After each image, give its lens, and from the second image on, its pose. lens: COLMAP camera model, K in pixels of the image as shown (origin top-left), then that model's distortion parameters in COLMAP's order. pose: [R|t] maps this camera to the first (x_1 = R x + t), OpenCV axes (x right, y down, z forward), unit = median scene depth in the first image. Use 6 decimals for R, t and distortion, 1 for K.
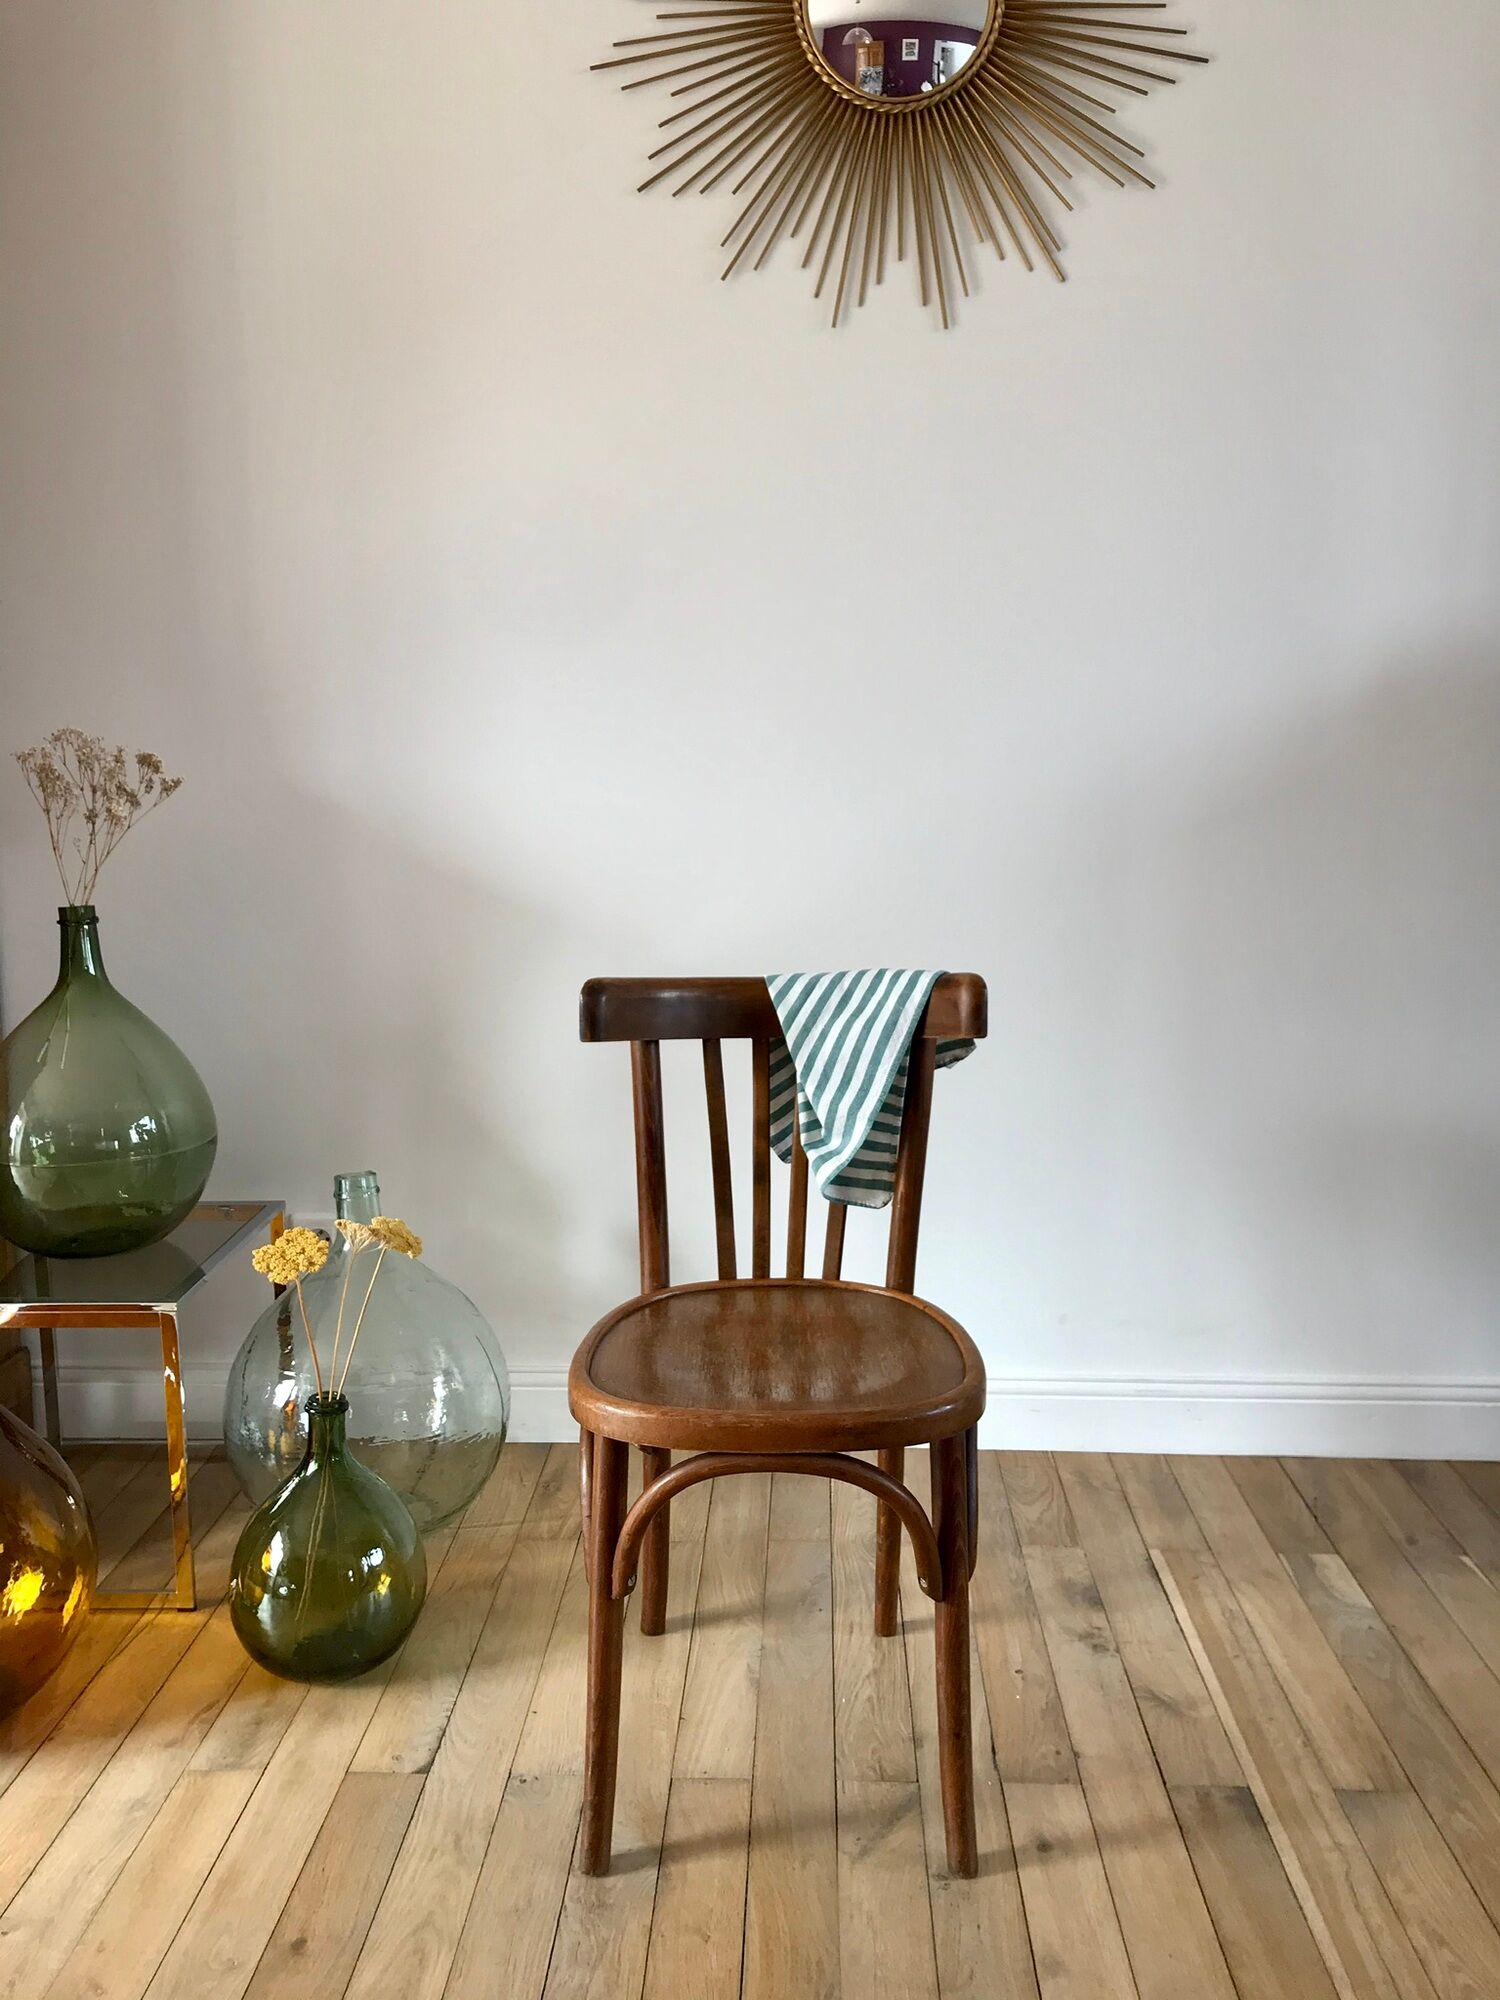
lens RADIAL K [[1628.7, 0, 752.7], [0, 1628.7, 996.0], [0, 0, 1]] dist [0.042471, -0.049758]
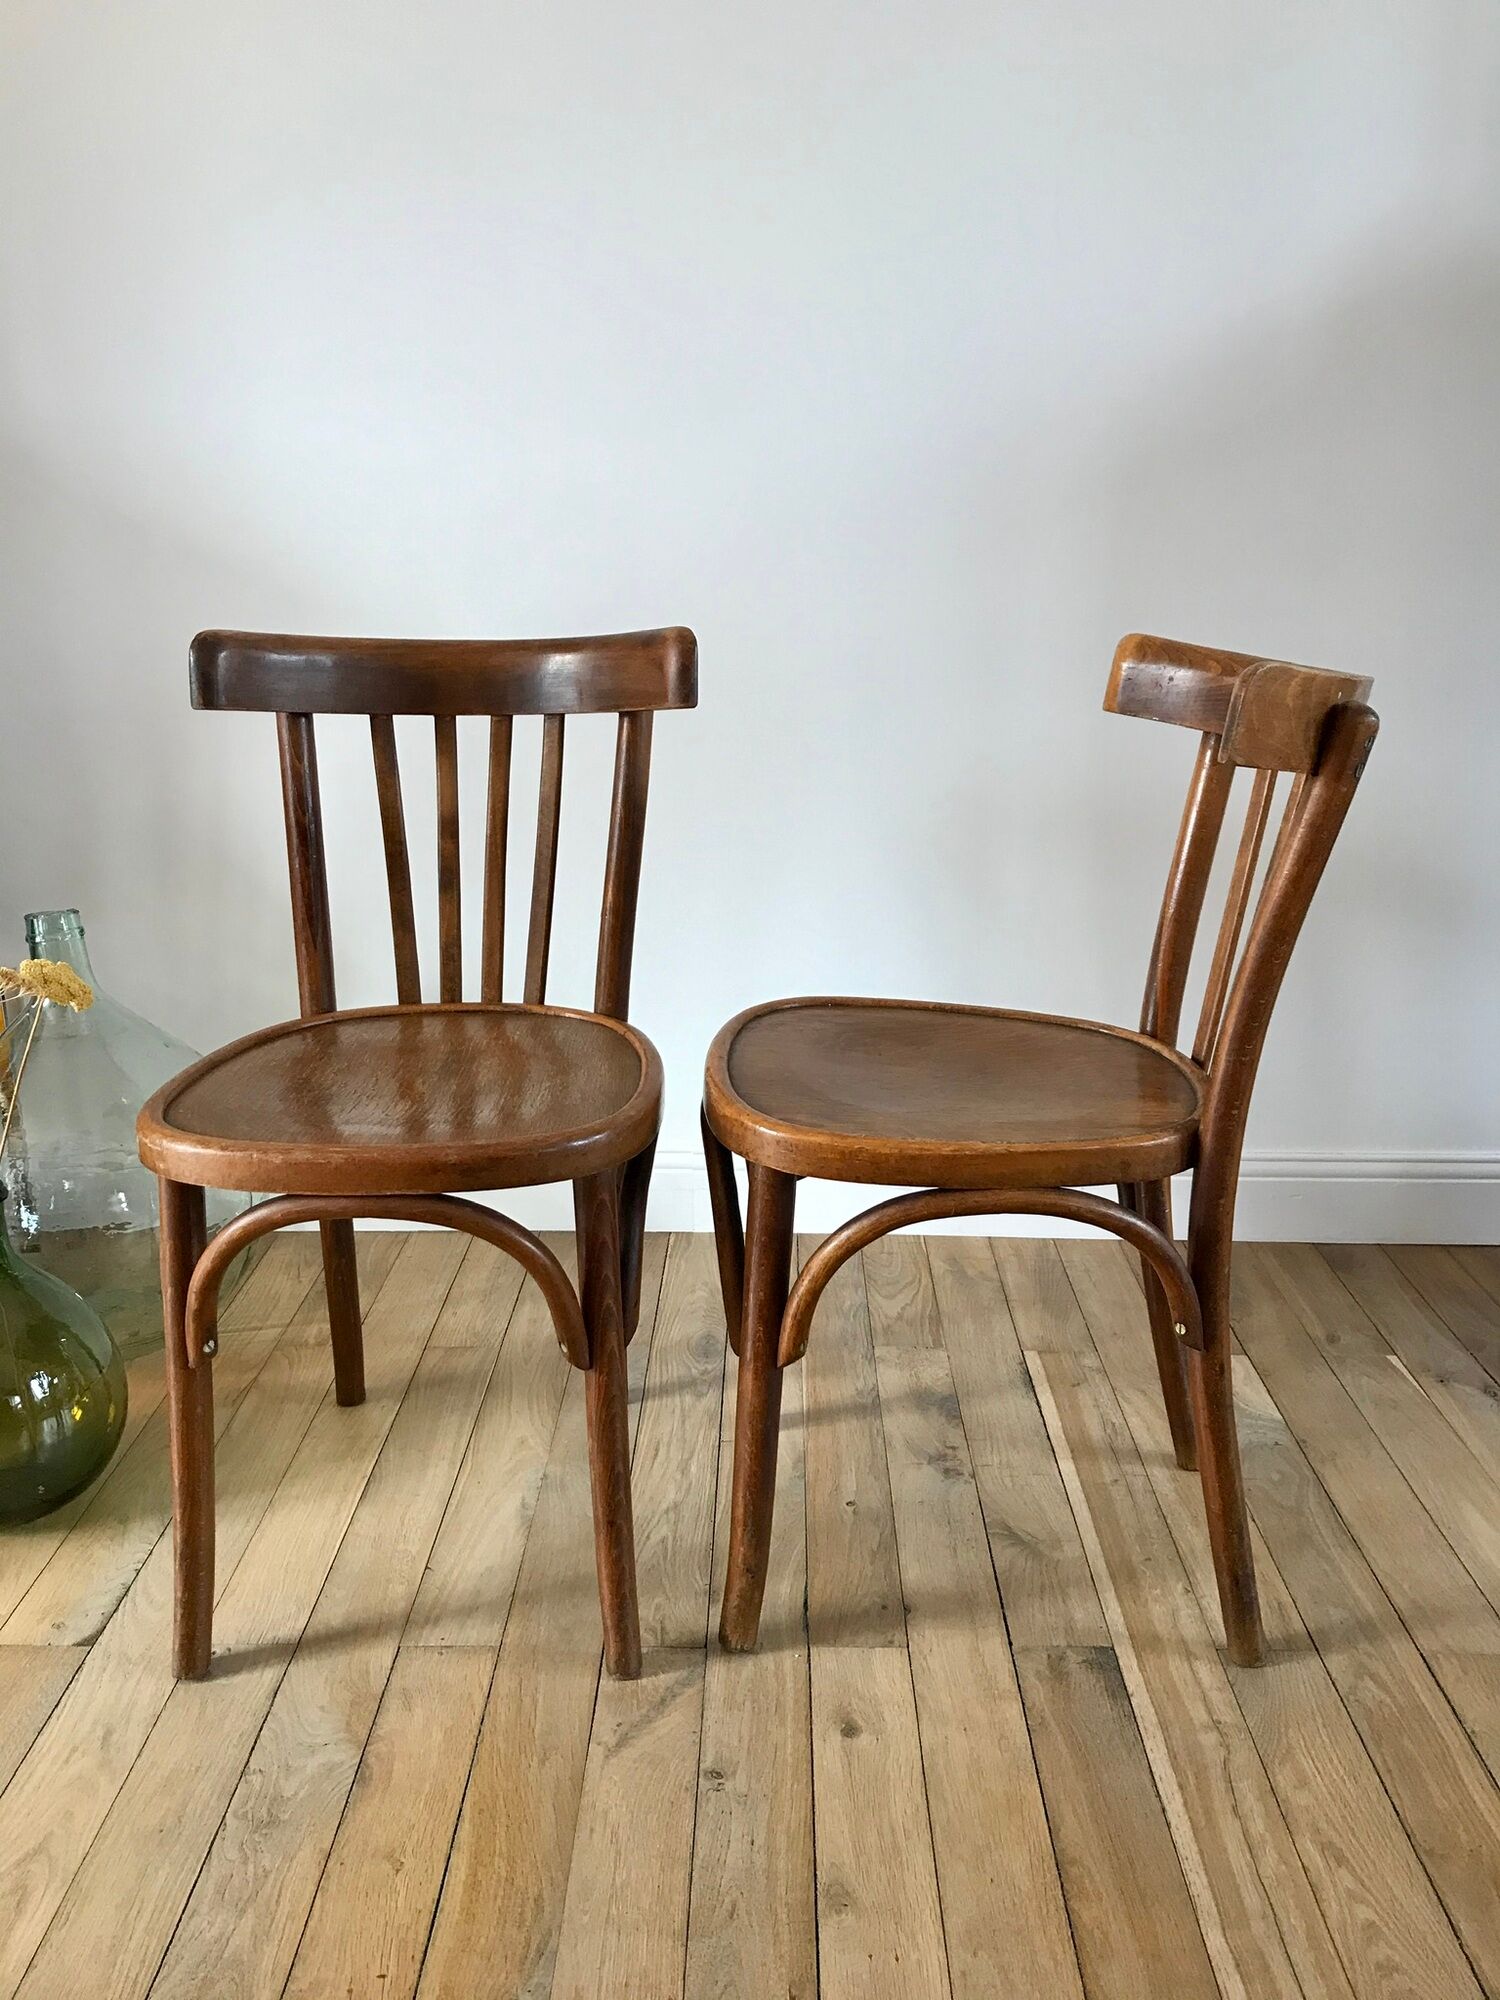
lens RADIAL K [[1628.7, 0, 758.2], [0, 1628.7, 985.5], [0, 0, 1]] dist [0.042471, -0.049758]
pose [[0.999651, -0.003164, 0.026232, 0.094290], [-0.000199, 0.991877, 0.127201, 0.048512], [-0.026421, -0.127162, 0.991530, 0.215805]]
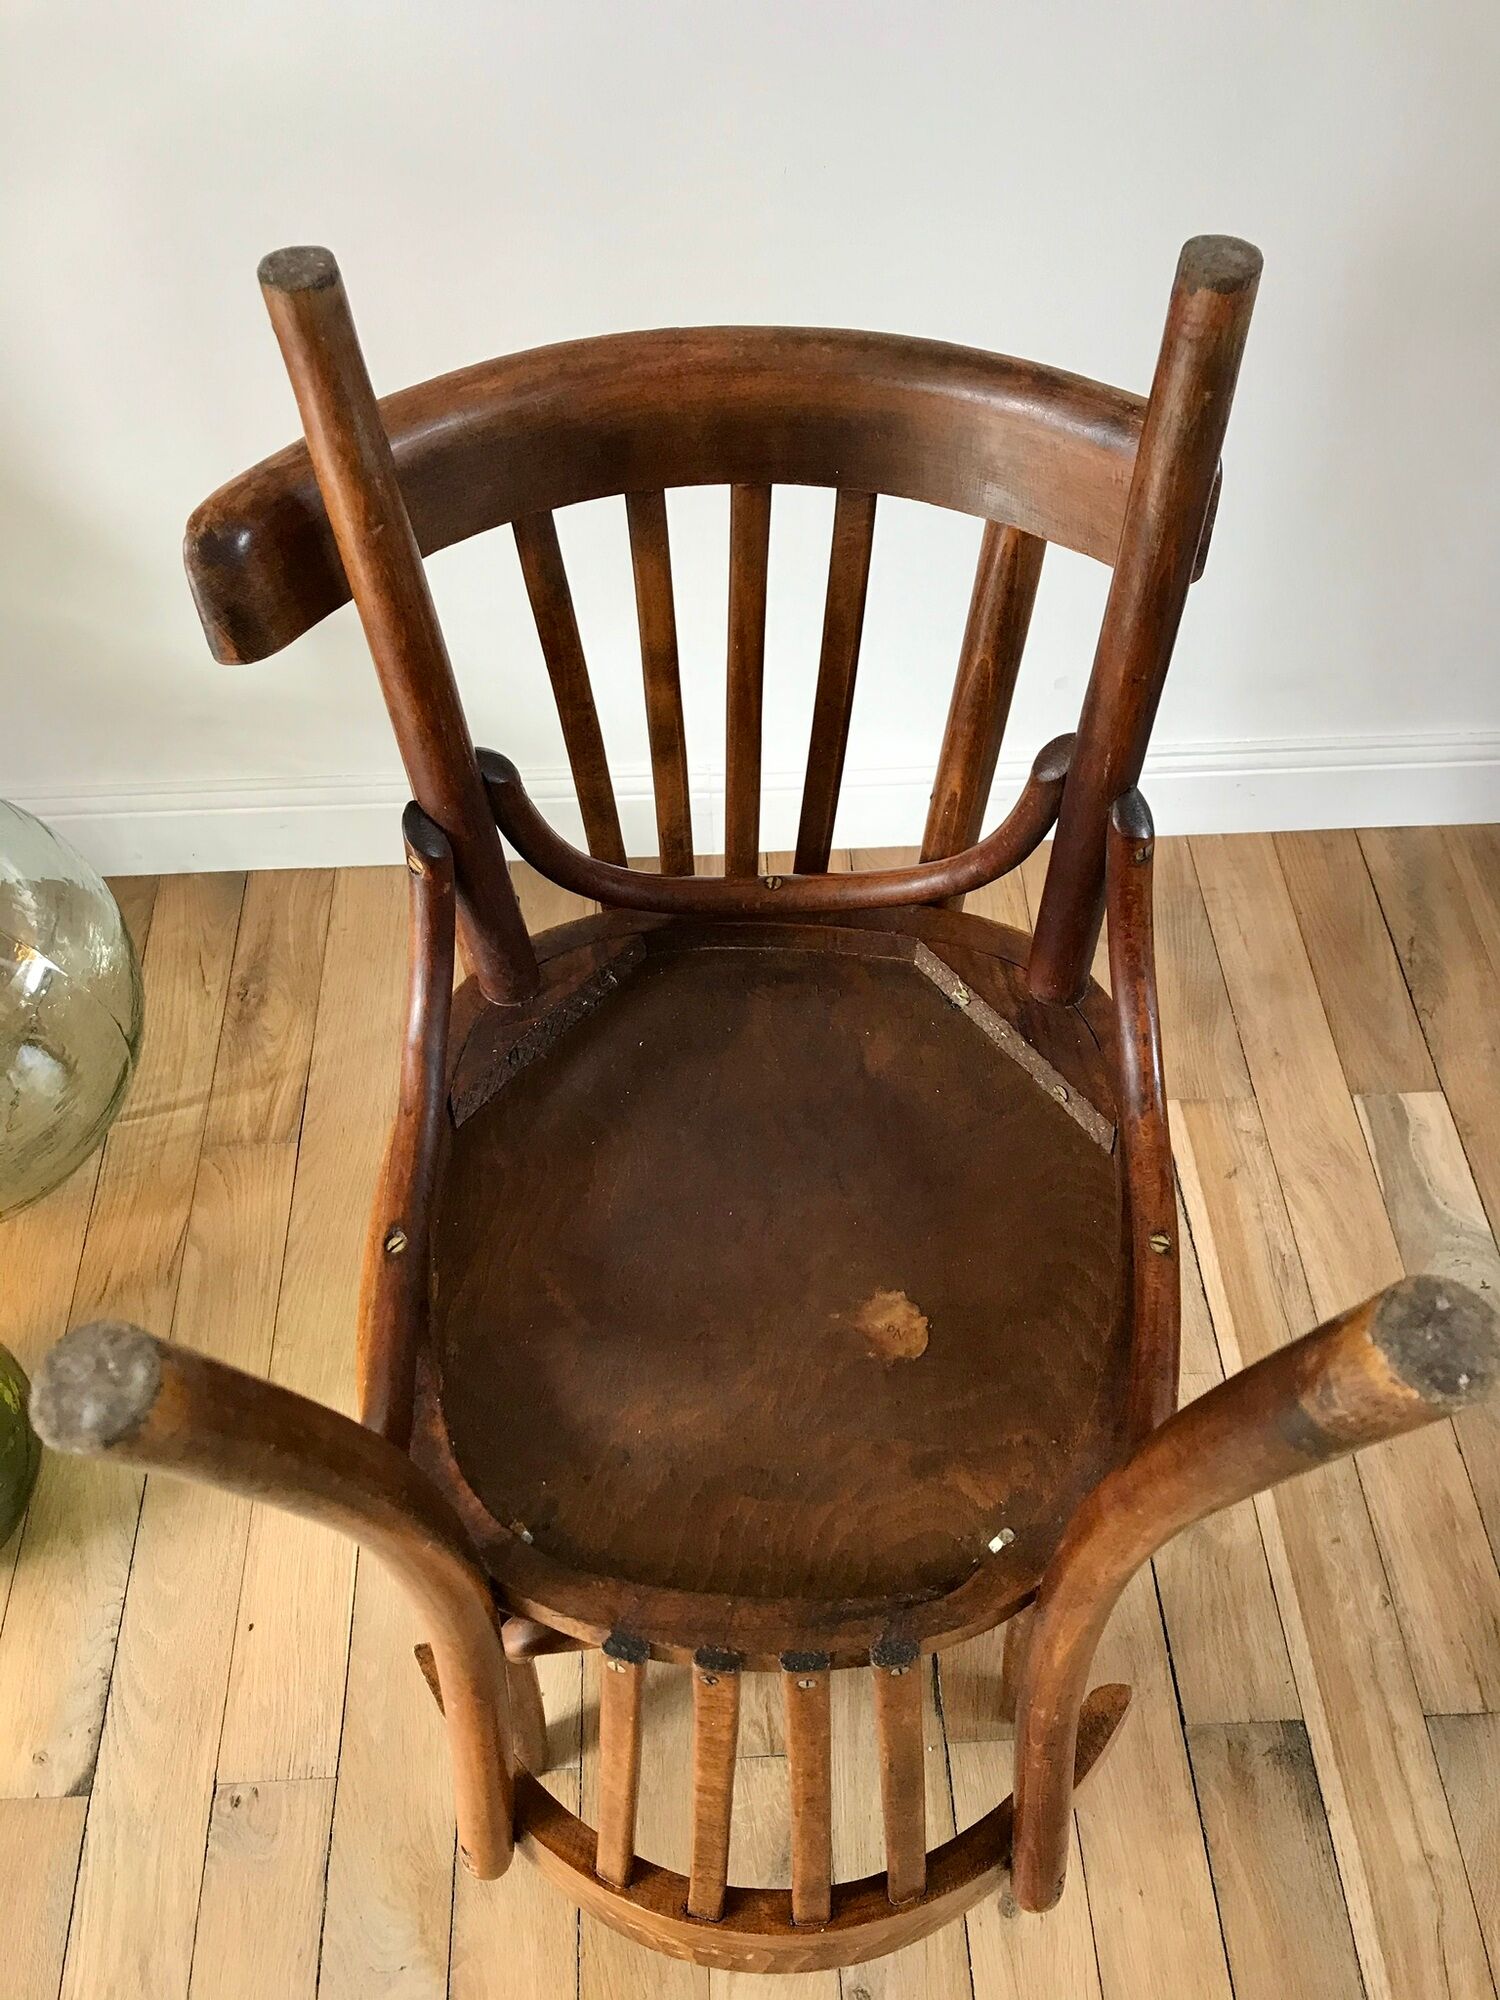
lens RADIAL K [[1628.7, 0, 749.7], [0, 1628.7, 972.0], [0, 0, 1]] dist [0.042471, -0.049758]
pose [[0.996472, -0.072163, 0.042843, 0.056906], [0.019092, 0.692044, 0.721603, -0.207254], [-0.081722, -0.718239, 0.690980, 0.678754]]
